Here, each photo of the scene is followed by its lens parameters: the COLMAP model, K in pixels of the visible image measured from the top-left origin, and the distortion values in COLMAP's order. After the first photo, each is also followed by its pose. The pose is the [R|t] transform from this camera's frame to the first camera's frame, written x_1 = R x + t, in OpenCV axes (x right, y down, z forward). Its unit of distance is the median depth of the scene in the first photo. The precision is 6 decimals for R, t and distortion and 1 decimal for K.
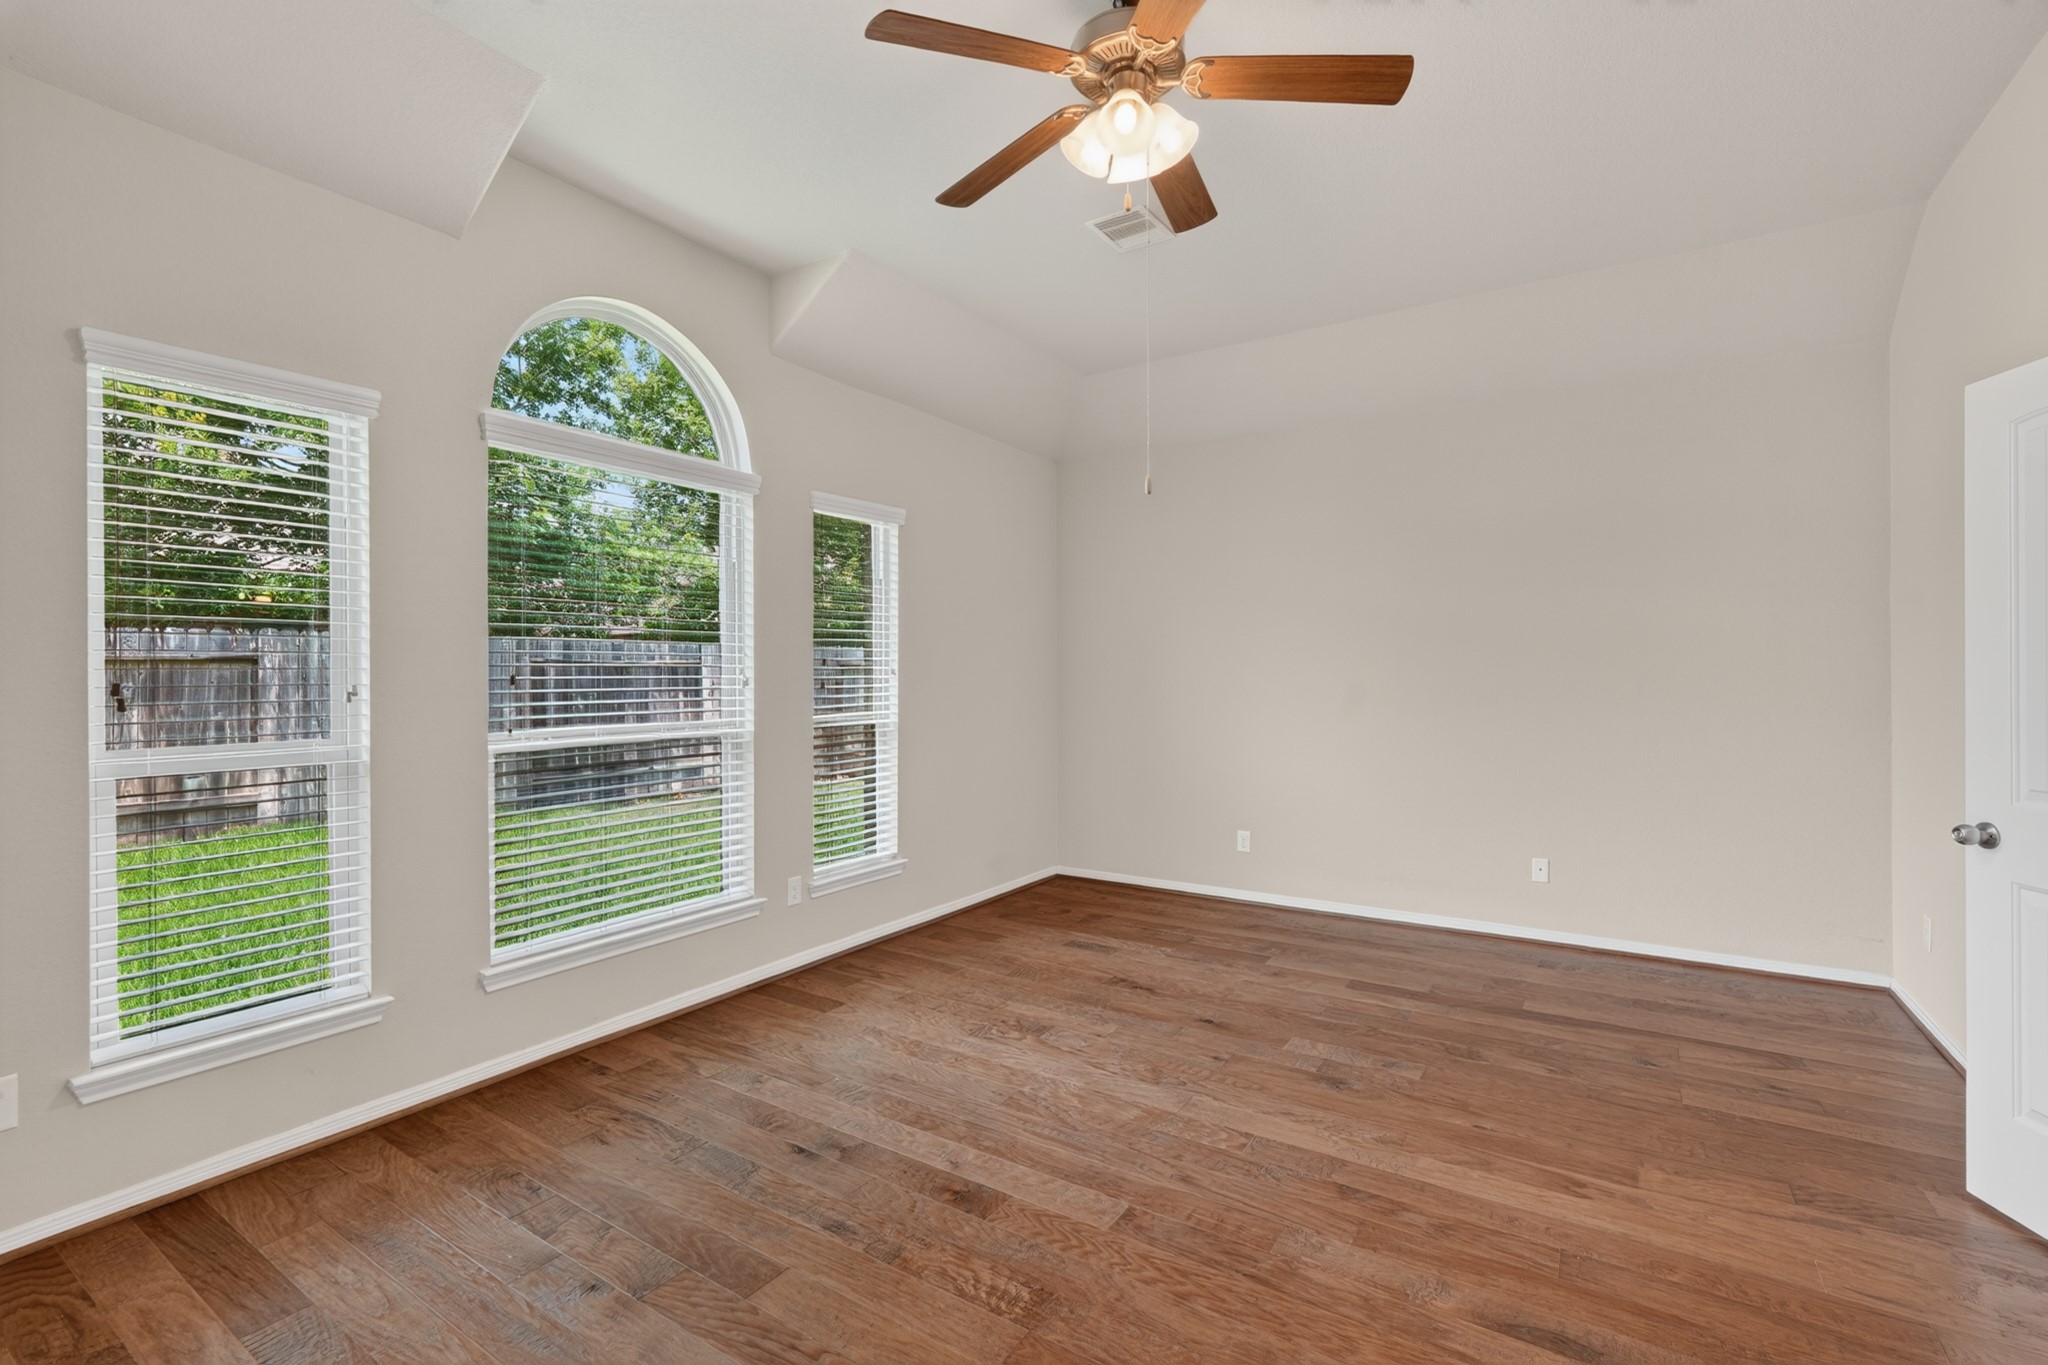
lens RADIAL K [[907.8, 0, 1026.8], [0, 907.8, 678.3], [0, 0, 1]] dist [-0.009620, 0.005214]
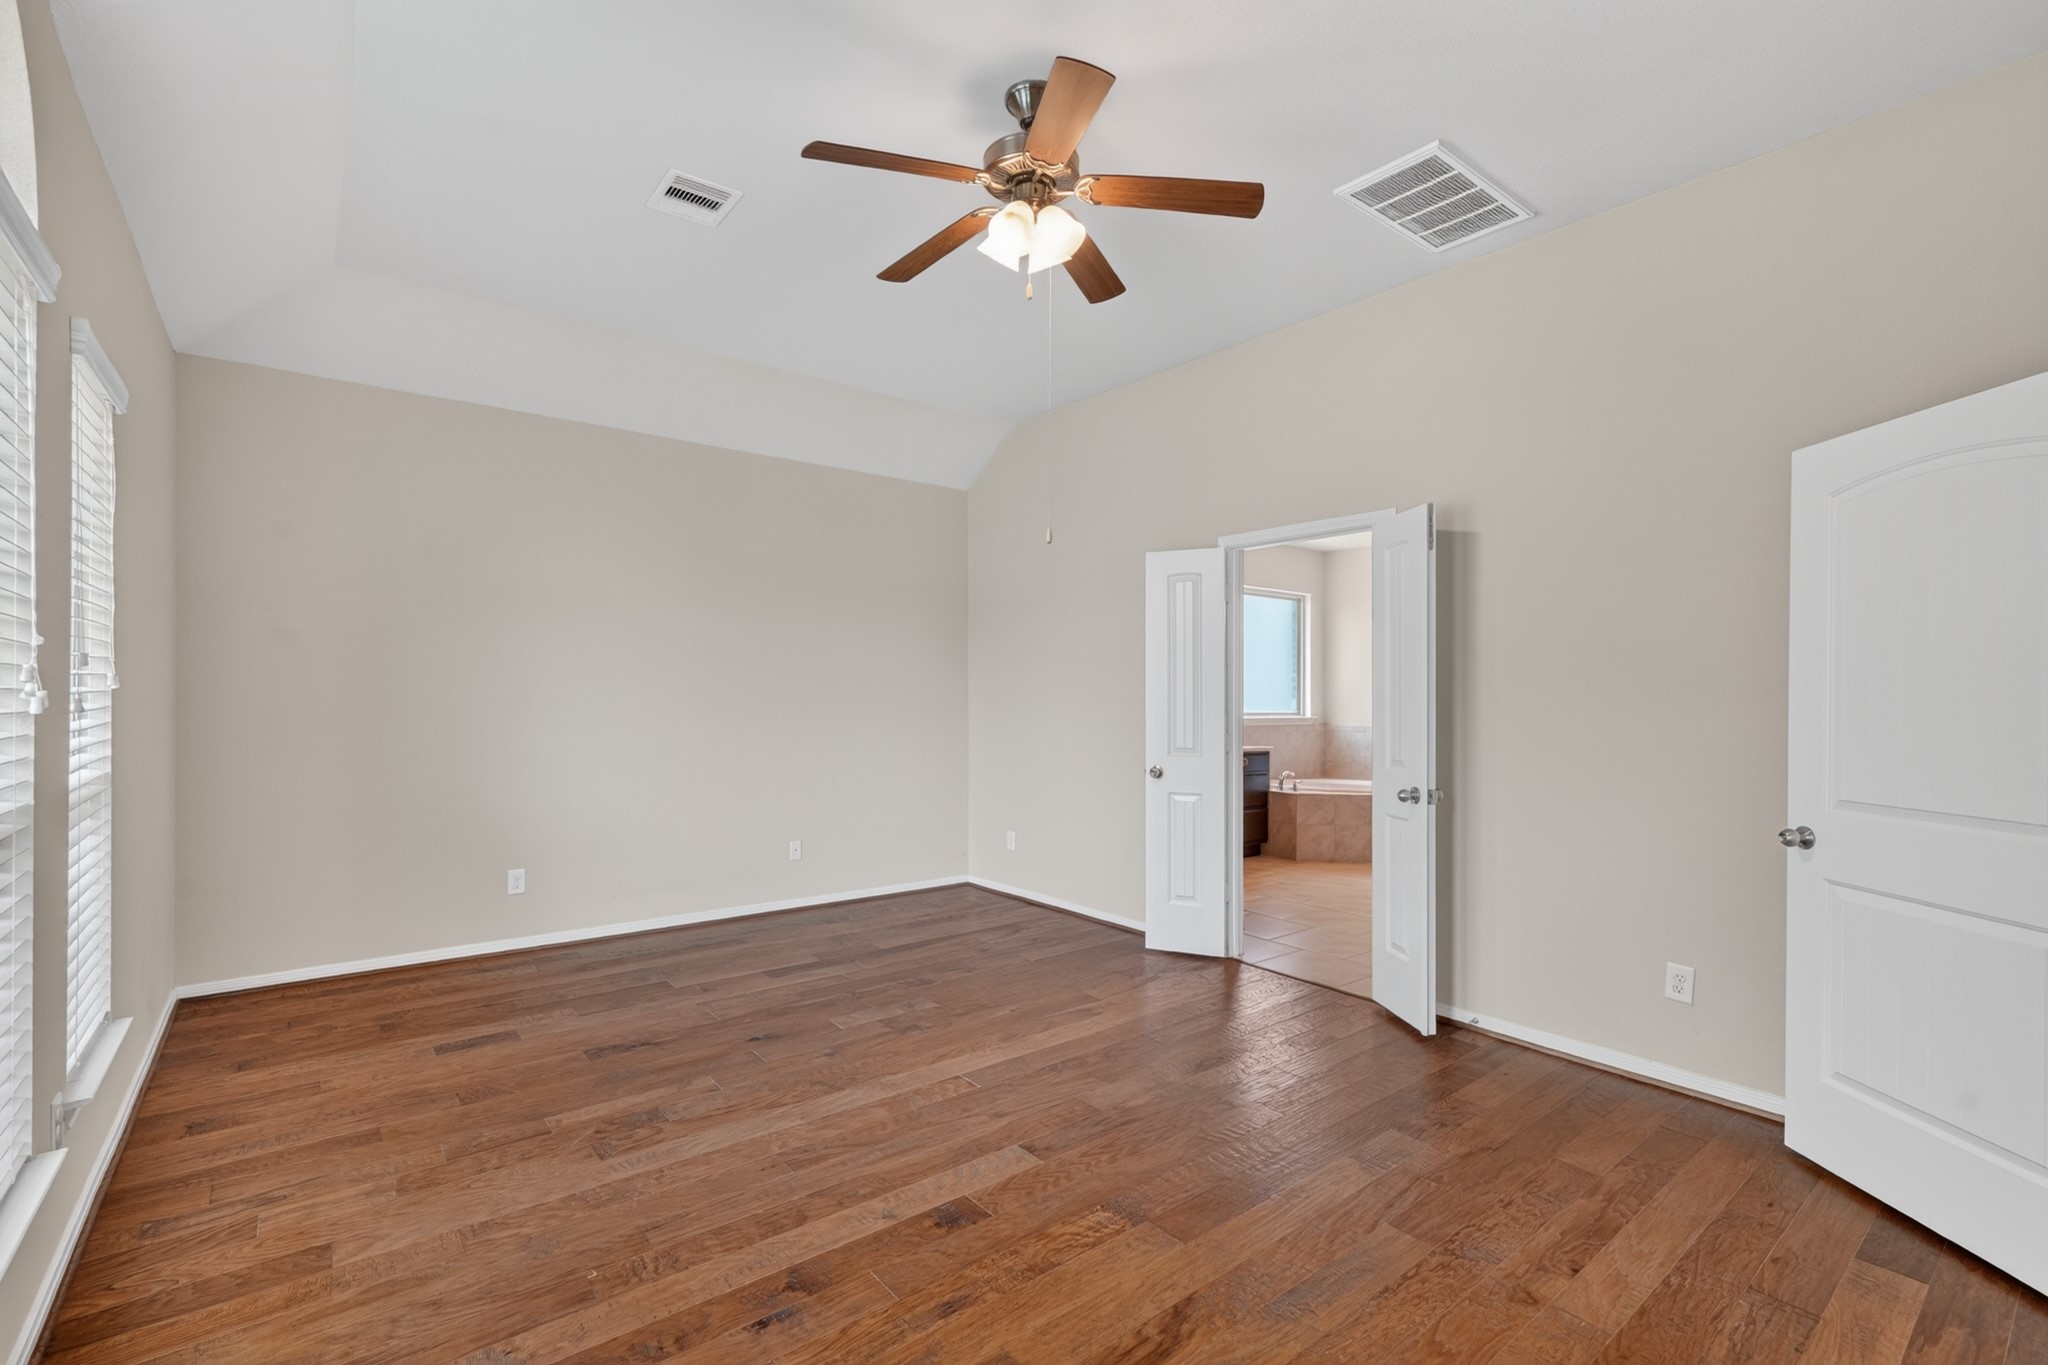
lens RADIAL K [[907.8, 0, 1030.2], [0, 907.8, 690.1], [0, 0, 1]] dist [-0.009620, 0.005214]
pose [[0.314639, 0.007665, 0.949181, -0.686040], [-0.004408, 0.999968, -0.006614, 0.001902], [-0.949201, -0.002103, 0.314662, 0.425870]]
